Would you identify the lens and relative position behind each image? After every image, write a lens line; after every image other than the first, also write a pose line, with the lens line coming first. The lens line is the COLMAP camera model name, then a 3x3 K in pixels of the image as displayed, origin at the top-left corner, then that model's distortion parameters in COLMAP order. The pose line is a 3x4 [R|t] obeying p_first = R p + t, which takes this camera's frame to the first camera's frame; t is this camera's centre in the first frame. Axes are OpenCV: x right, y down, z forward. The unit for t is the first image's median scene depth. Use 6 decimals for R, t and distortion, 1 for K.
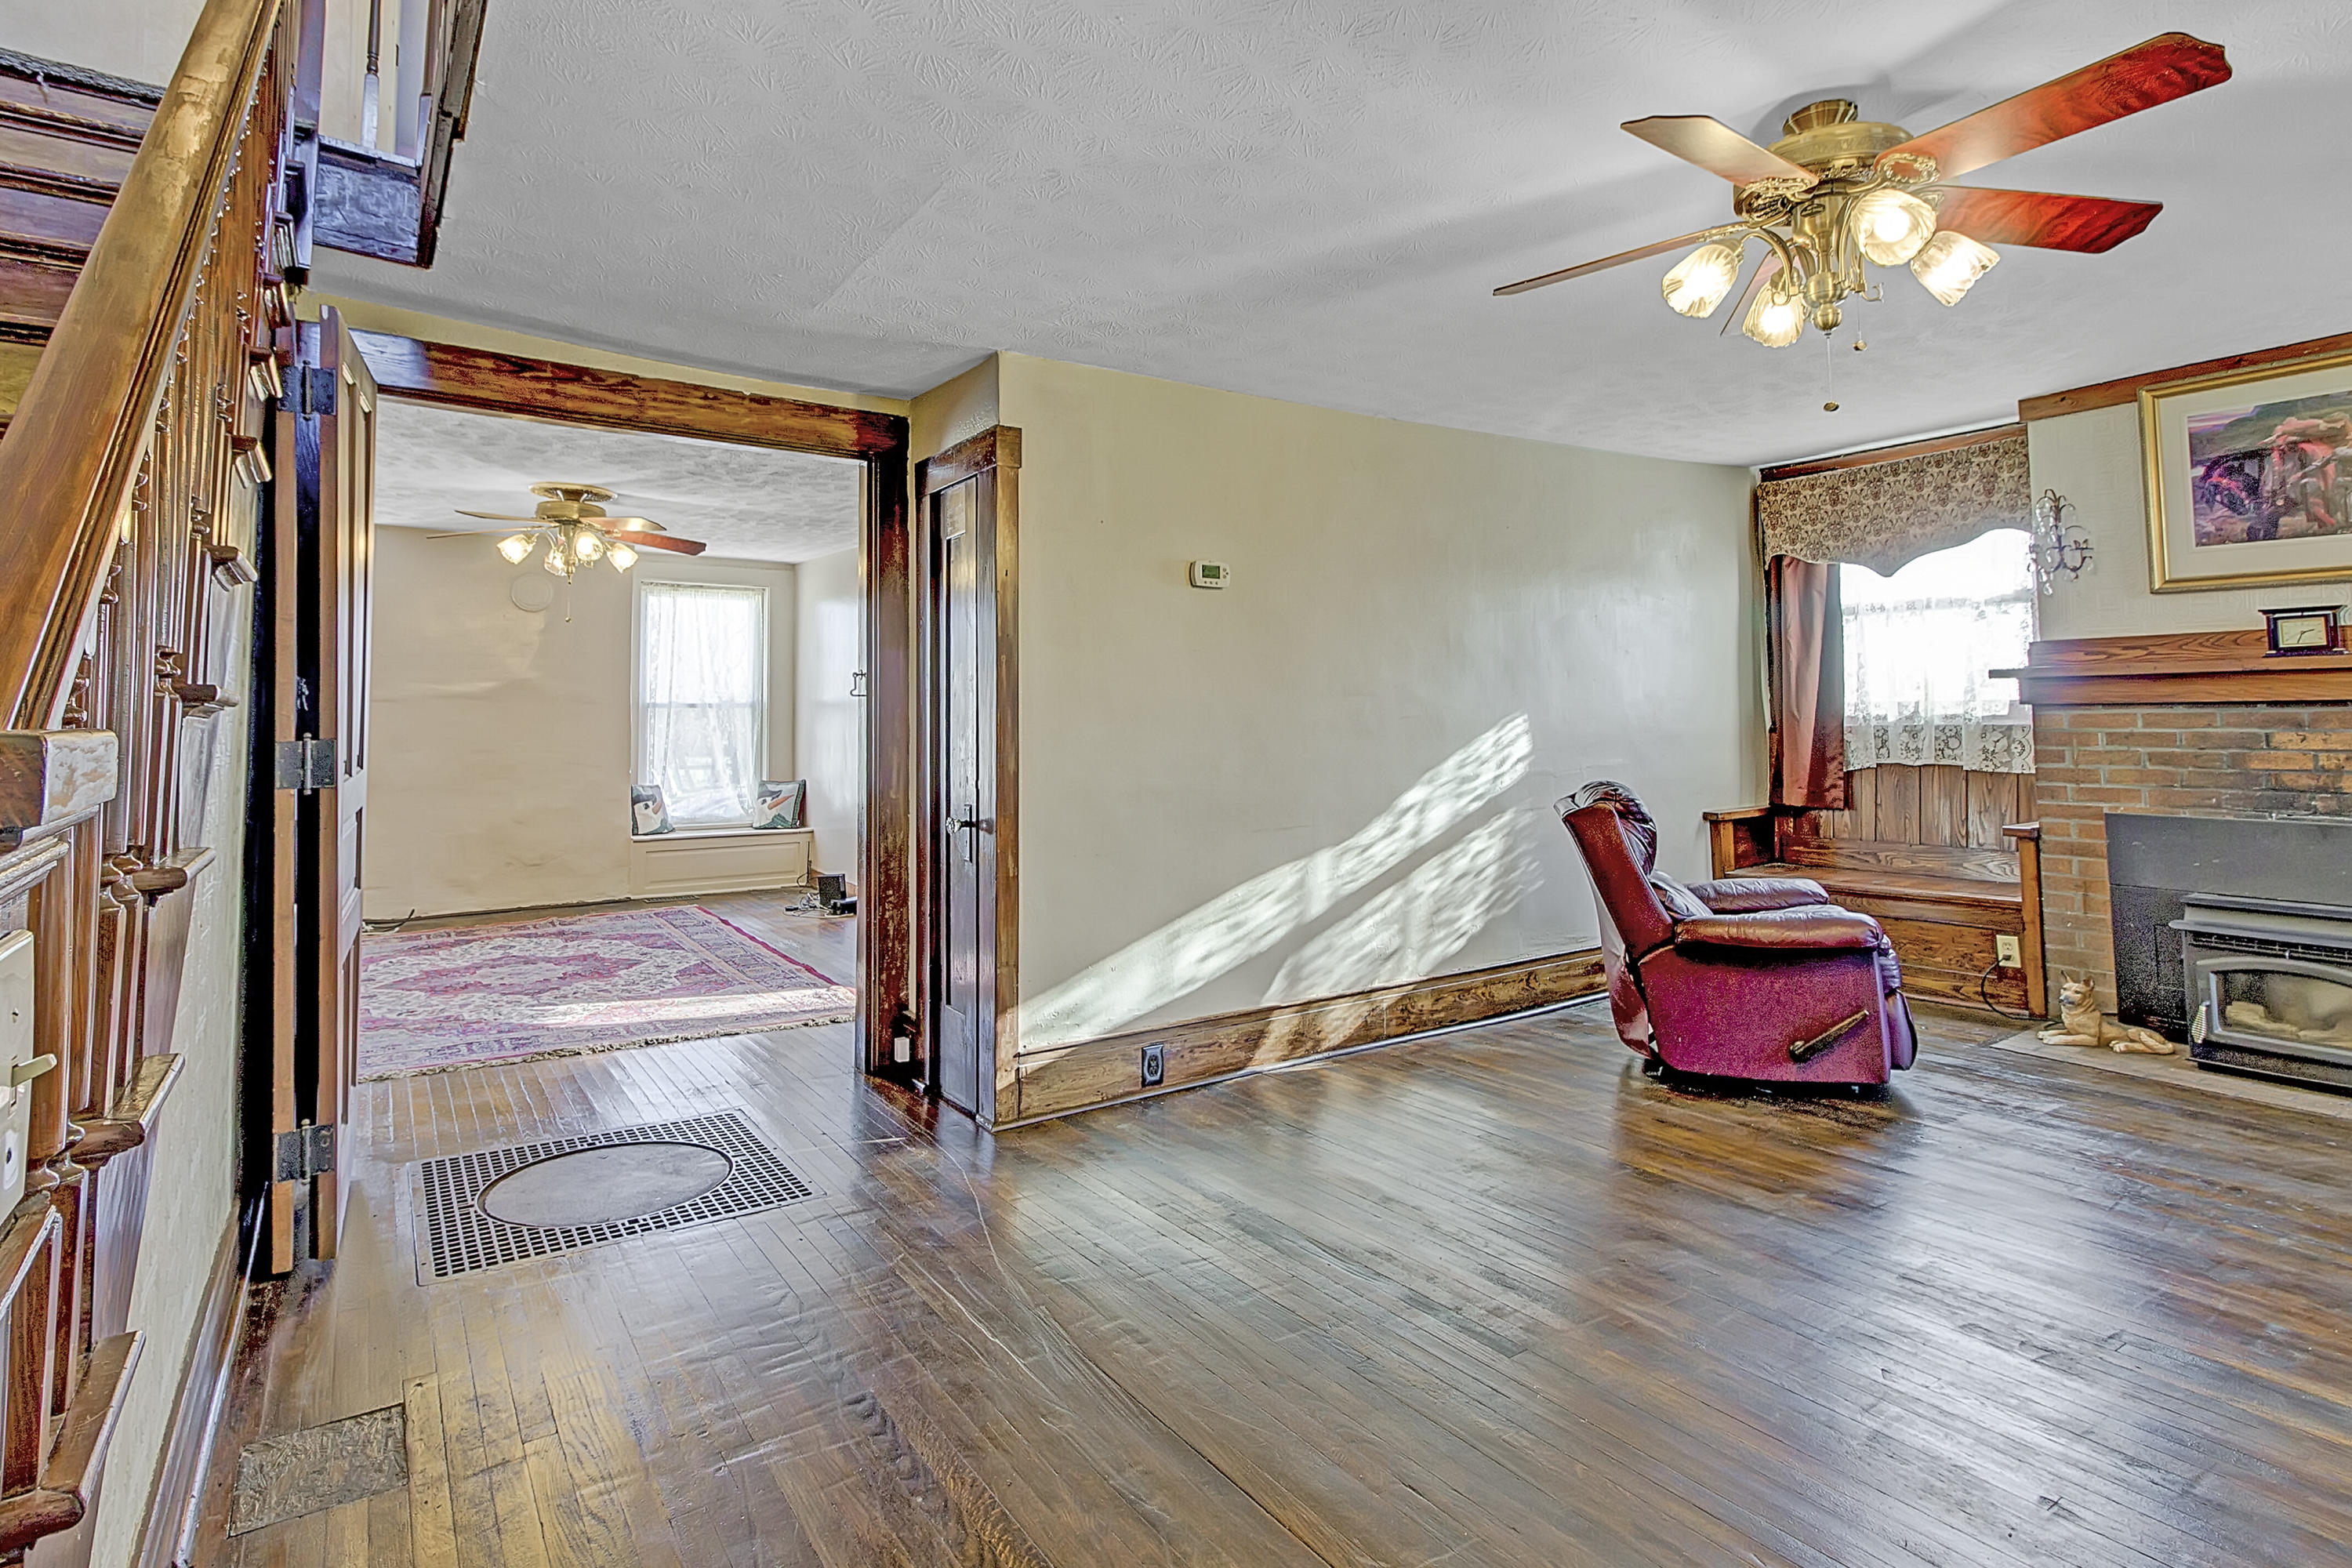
lens RADIAL K [[1186.4, 0, 1187.5], [0, 1186.4, 645.1], [0, 0, 1]] dist [0.001014, -0.000394]
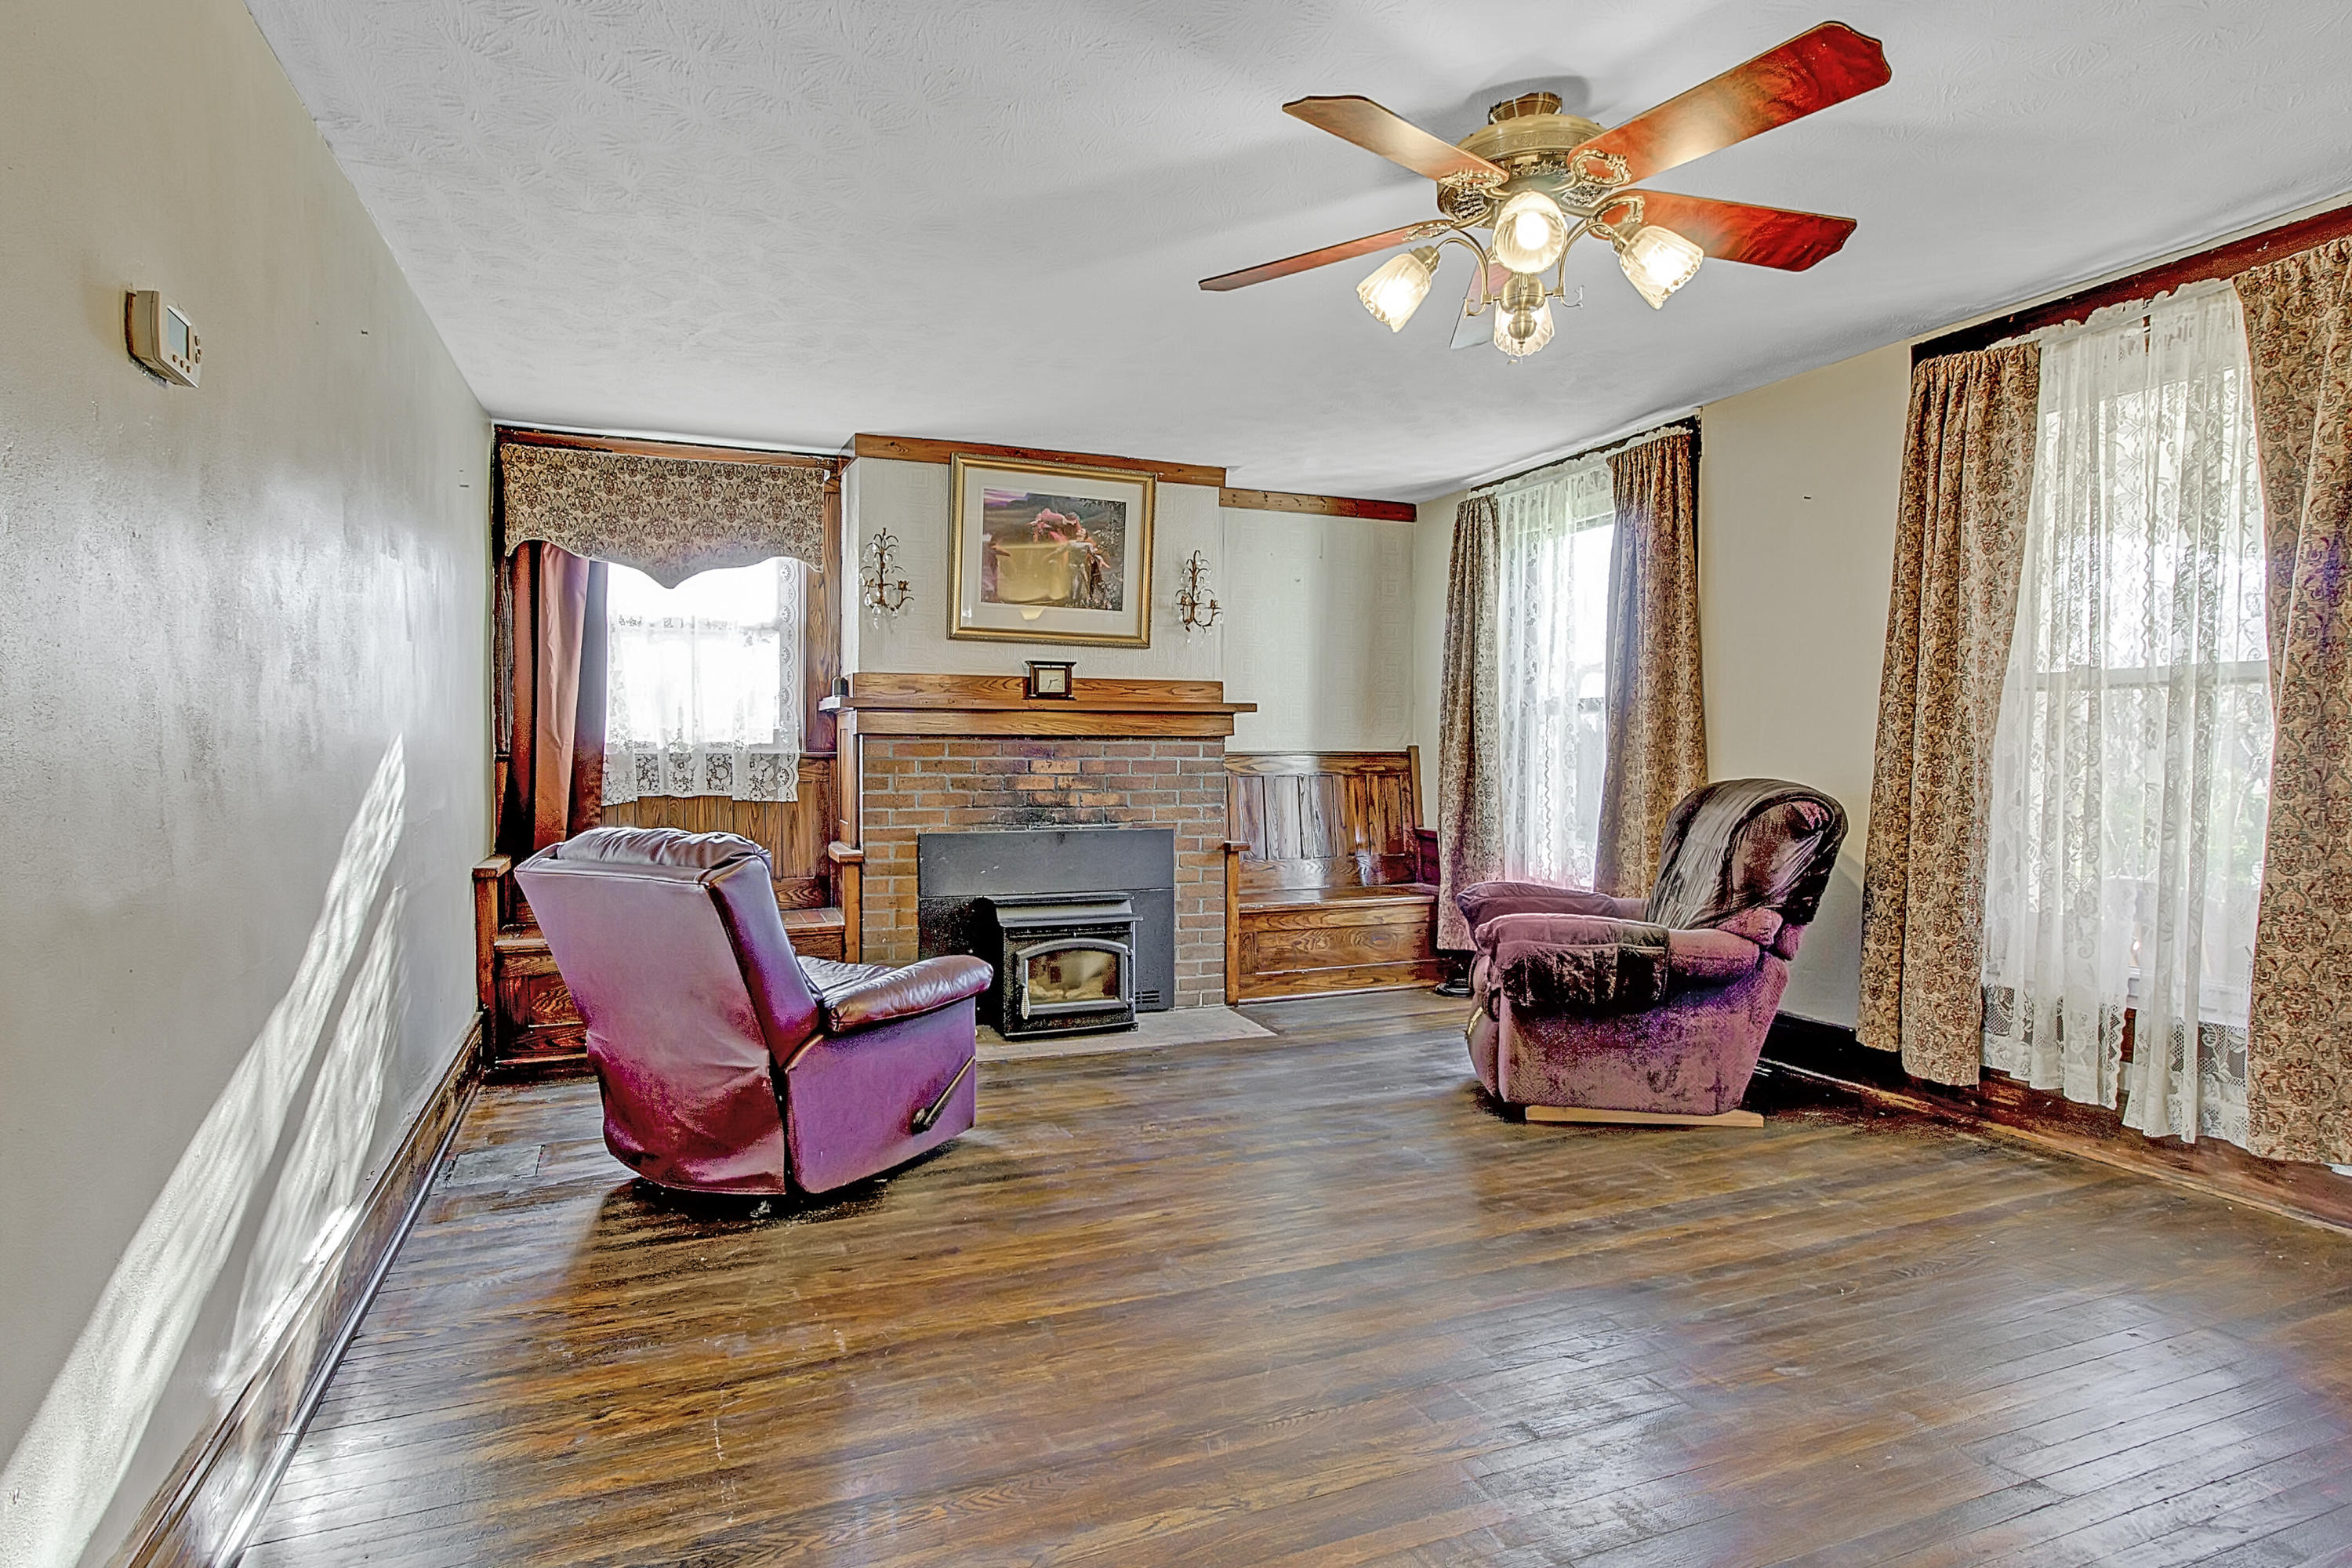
lens RADIAL K [[1191.9, 0, 1164.8], [0, 1191.9, 772.8], [0, 0, 1]] dist [0.002940, 0.001072]
pose [[0.239897, -0.008743, 0.970759, -0.205918], [-0.067061, 0.997422, 0.025556, 0.035572], [-0.968479, -0.071230, 0.238692, 0.443839]]
